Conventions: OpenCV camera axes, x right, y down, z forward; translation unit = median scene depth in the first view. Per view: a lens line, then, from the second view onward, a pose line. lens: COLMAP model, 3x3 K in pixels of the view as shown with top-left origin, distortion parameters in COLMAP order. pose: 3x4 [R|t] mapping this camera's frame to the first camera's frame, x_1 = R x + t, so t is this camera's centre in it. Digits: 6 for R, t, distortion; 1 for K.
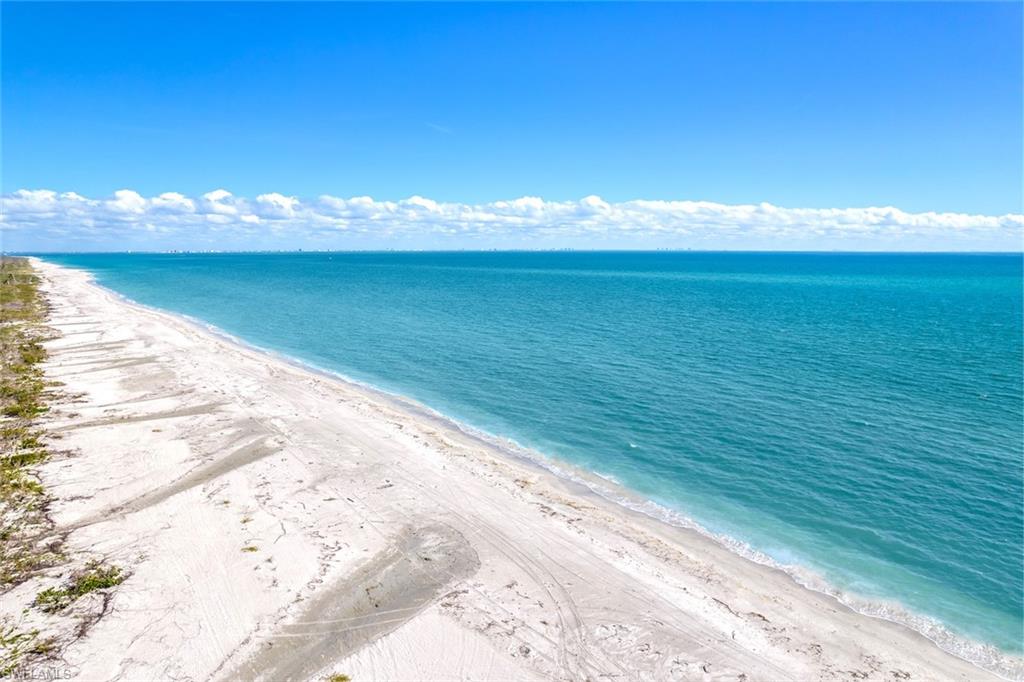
lens RADIAL K [[664.5, 0, 512.0], [0, 664.5, 341.0], [0, 0, 1]] dist [-0.077852, 0.076999]
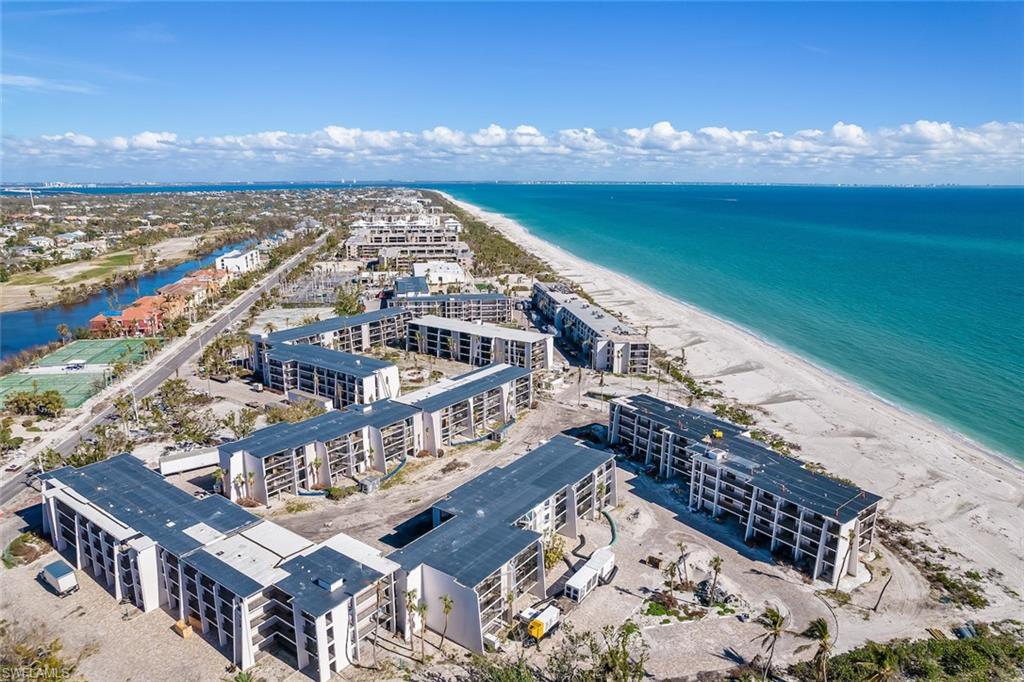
lens RADIAL K [[664.5, 0, 512.0], [0, 664.5, 341.0], [0, 0, 1]] dist [-0.077852, 0.076999]
pose [[0.878671, 0.117703, -0.462691, 0.335344], [-0.070275, 0.990463, 0.118507, -0.167299], [0.472227, -0.071613, 0.878563, -2.530850]]
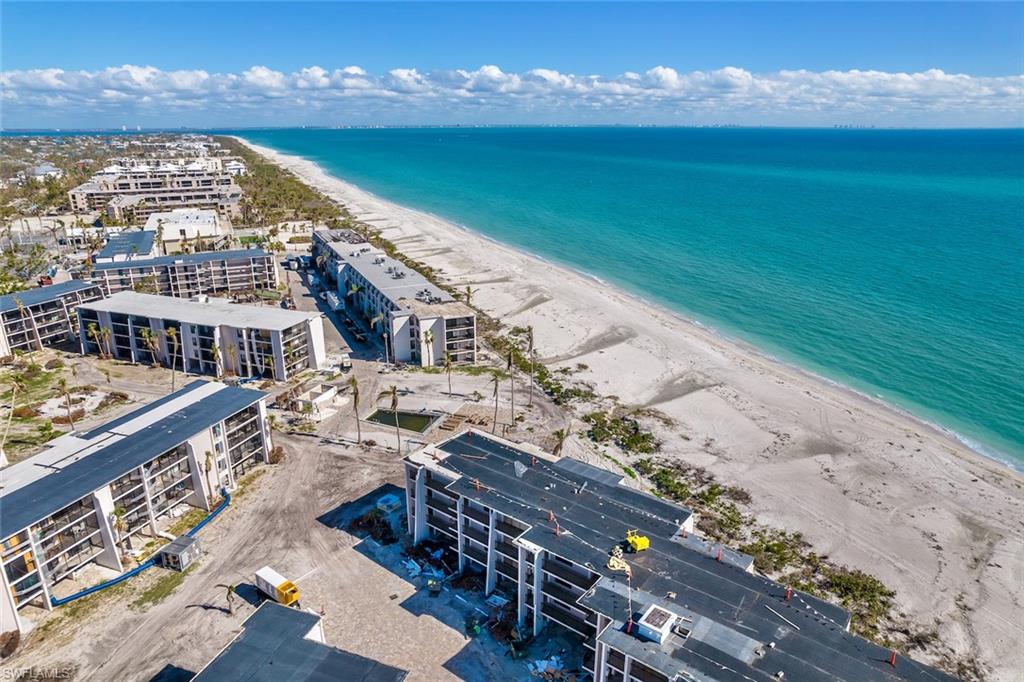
lens RADIAL K [[664.5, 0, 512.0], [0, 664.5, 341.0], [0, 0, 1]] dist [-0.077852, 0.076999]
pose [[0.974213, 0.071038, -0.214154, 0.029440], [-0.031164, 0.982412, 0.184110, -0.131178], [0.223466, -0.172688, 0.959292, -1.472107]]
